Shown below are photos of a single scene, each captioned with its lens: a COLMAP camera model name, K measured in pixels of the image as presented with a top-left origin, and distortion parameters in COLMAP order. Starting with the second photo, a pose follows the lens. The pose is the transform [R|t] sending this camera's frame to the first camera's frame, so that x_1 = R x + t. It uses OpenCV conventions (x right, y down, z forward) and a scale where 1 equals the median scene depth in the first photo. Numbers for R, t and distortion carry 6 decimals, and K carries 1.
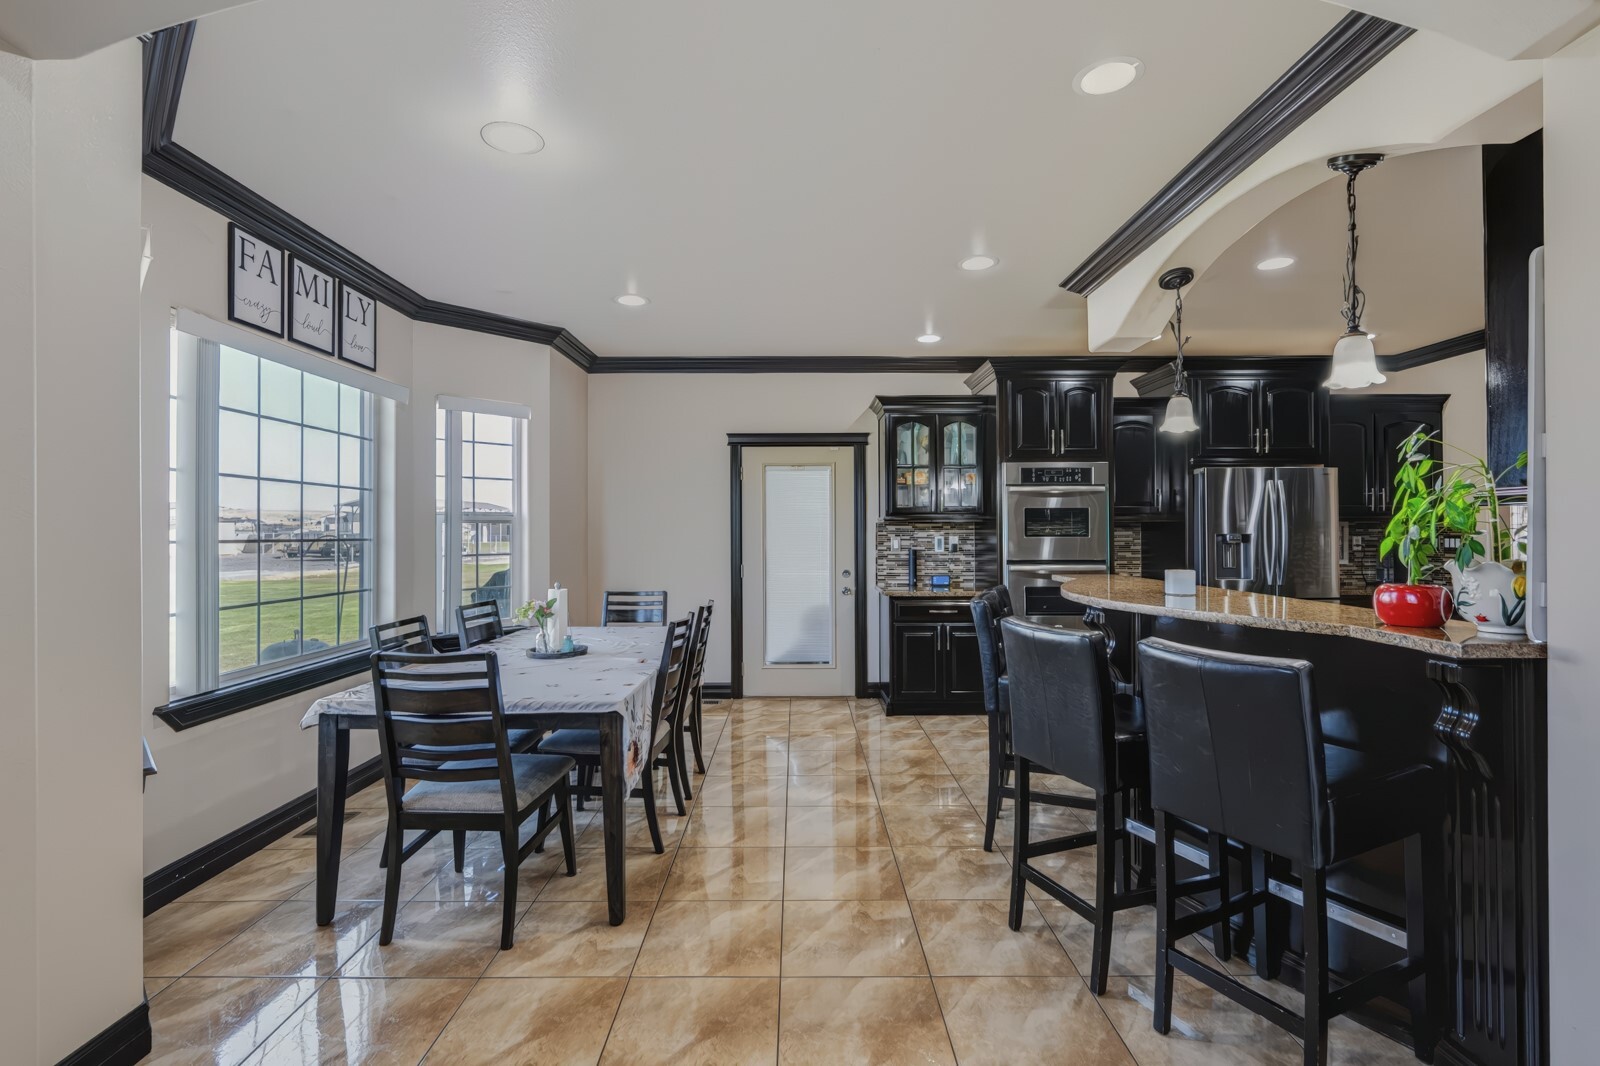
lens RADIAL K [[715.4, 0, 800.3], [0, 715.4, 528.1], [0, 0, 1]] dist [0.001320, 0.000296]
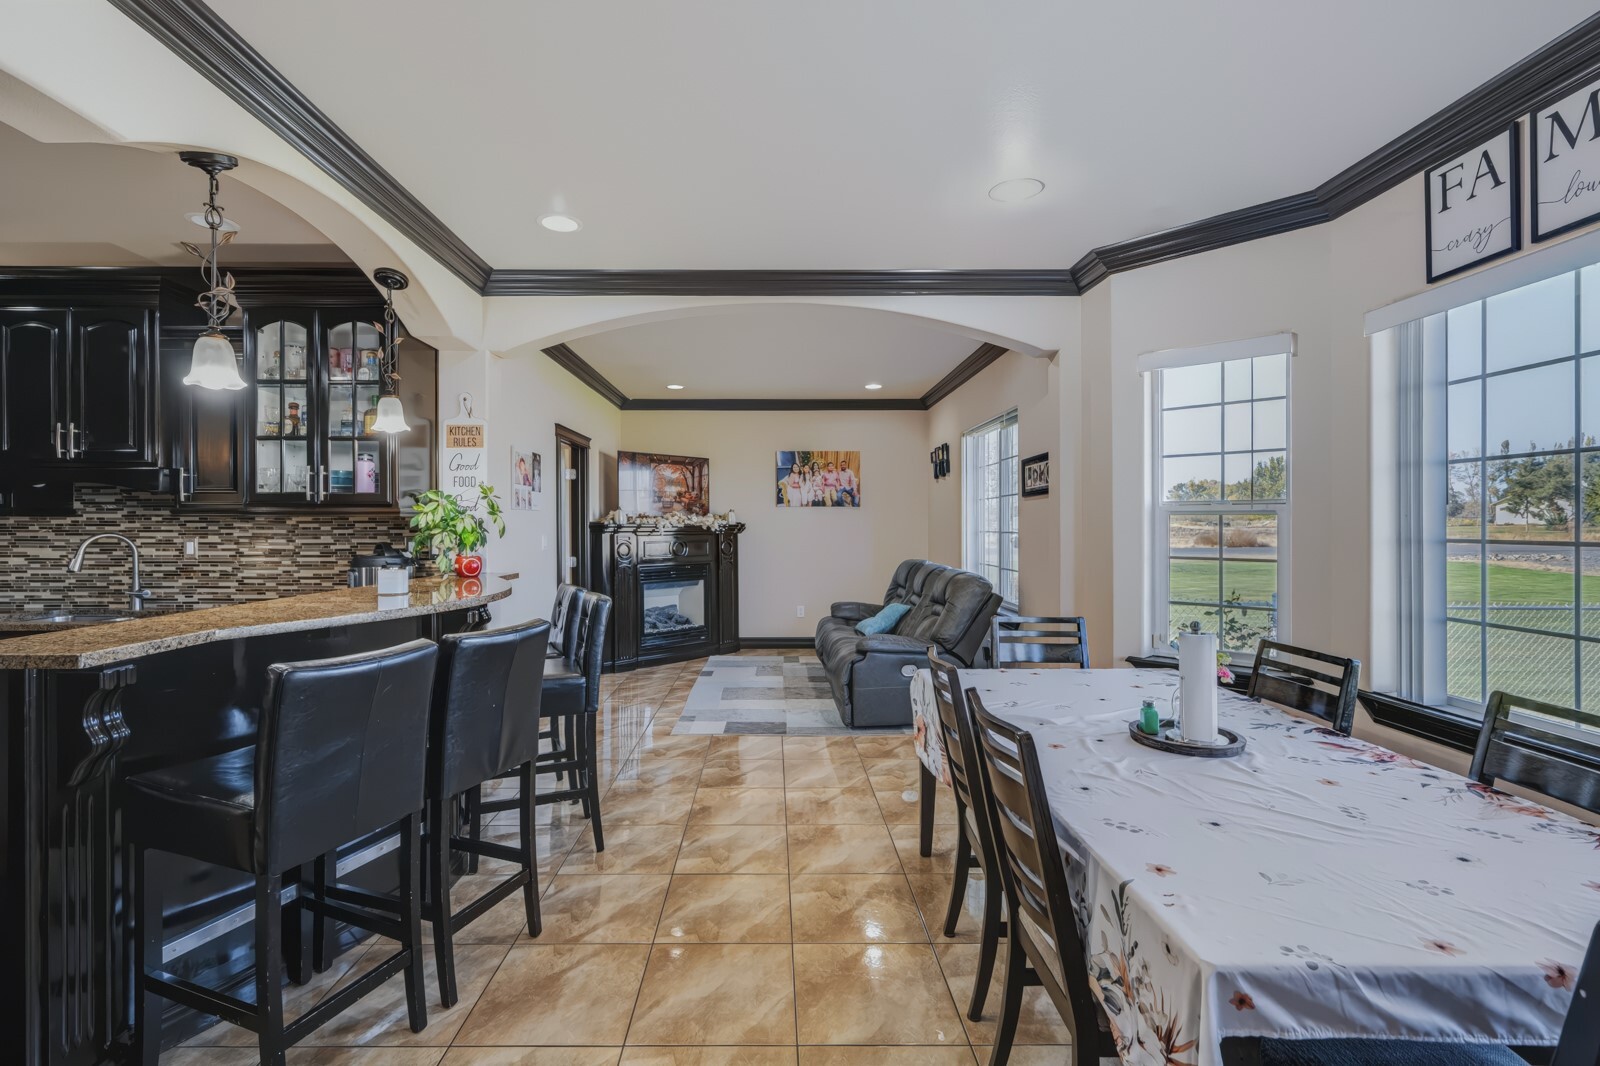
lens RADIAL K [[715.4, 0, 791.2], [0, 715.4, 526.0], [0, 0, 1]] dist [0.001320, 0.000296]
pose [[-0.999881, 0.003418, -0.015073, -0.012013], [0.003497, 0.999980, -0.005238, 0.003088], [0.015054, -0.005290, -0.999873, 1.820694]]
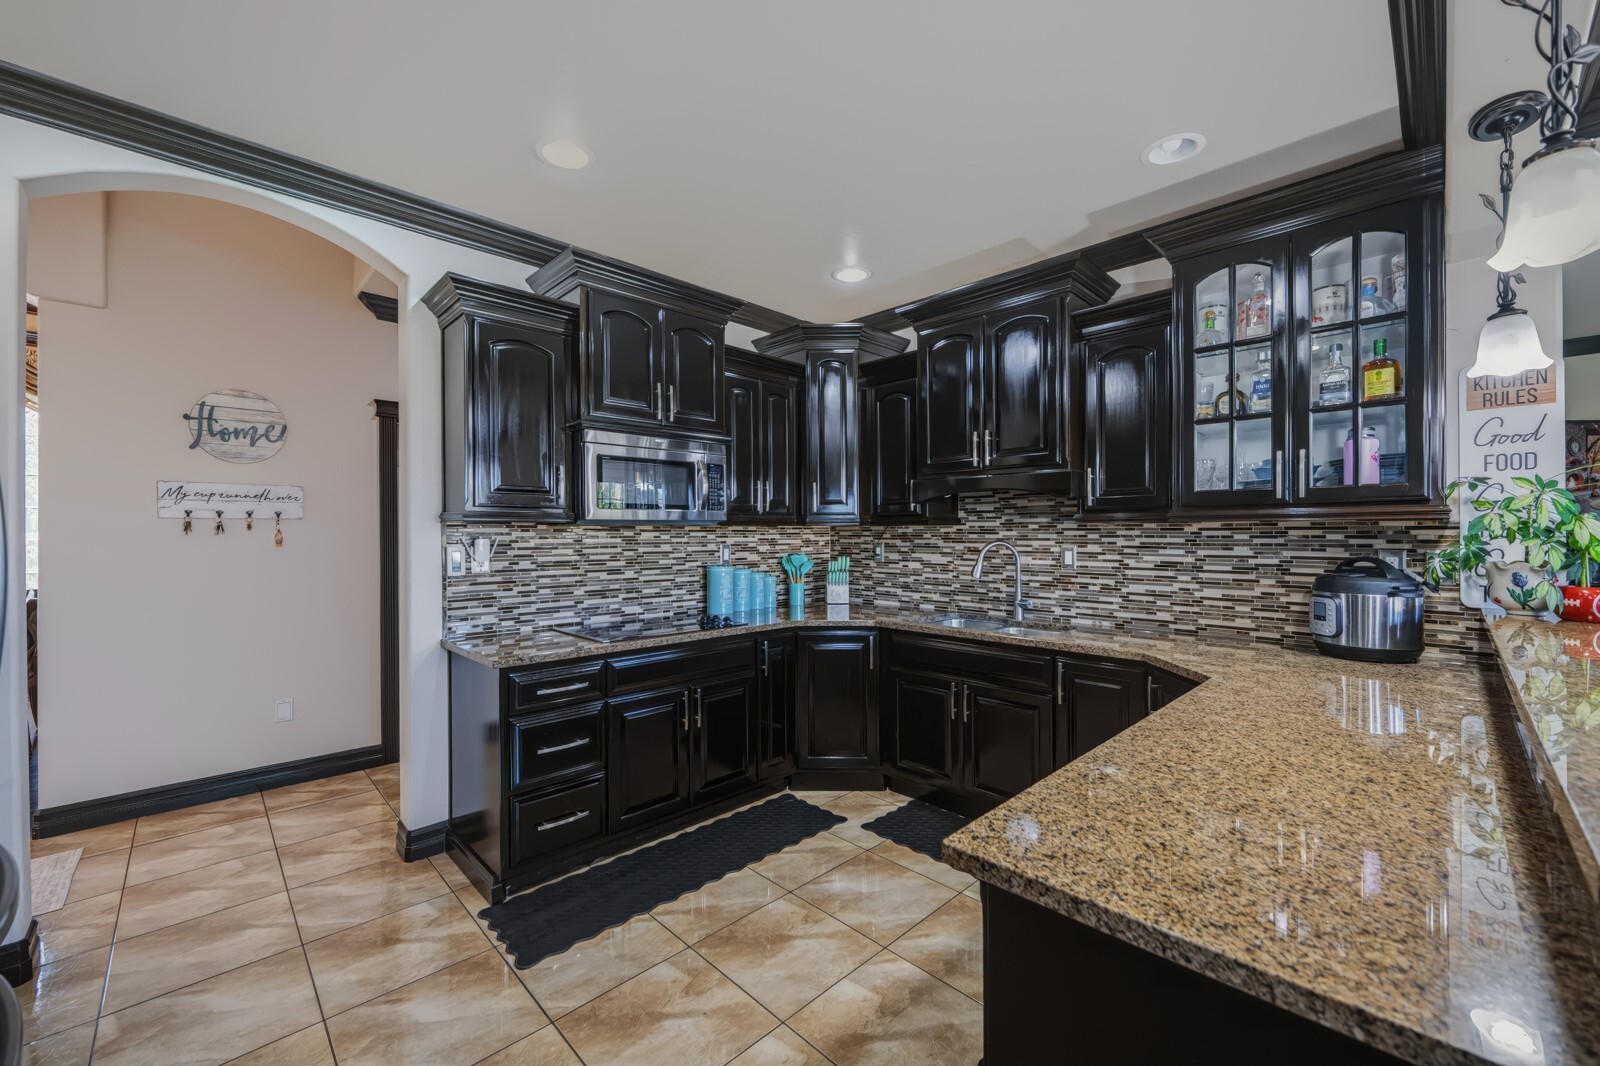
lens RADIAL K [[643.6, 0, 798.4], [0, 643.6, 534.9], [0, 0, 1]] dist [-0.001464, 0.000095]
pose [[-0.697507, 0.003612, 0.716569, 0.401013], [-0.000888, 0.999982, -0.005905, 0.001597], [-0.716578, -0.004755, -0.697491, 1.662183]]
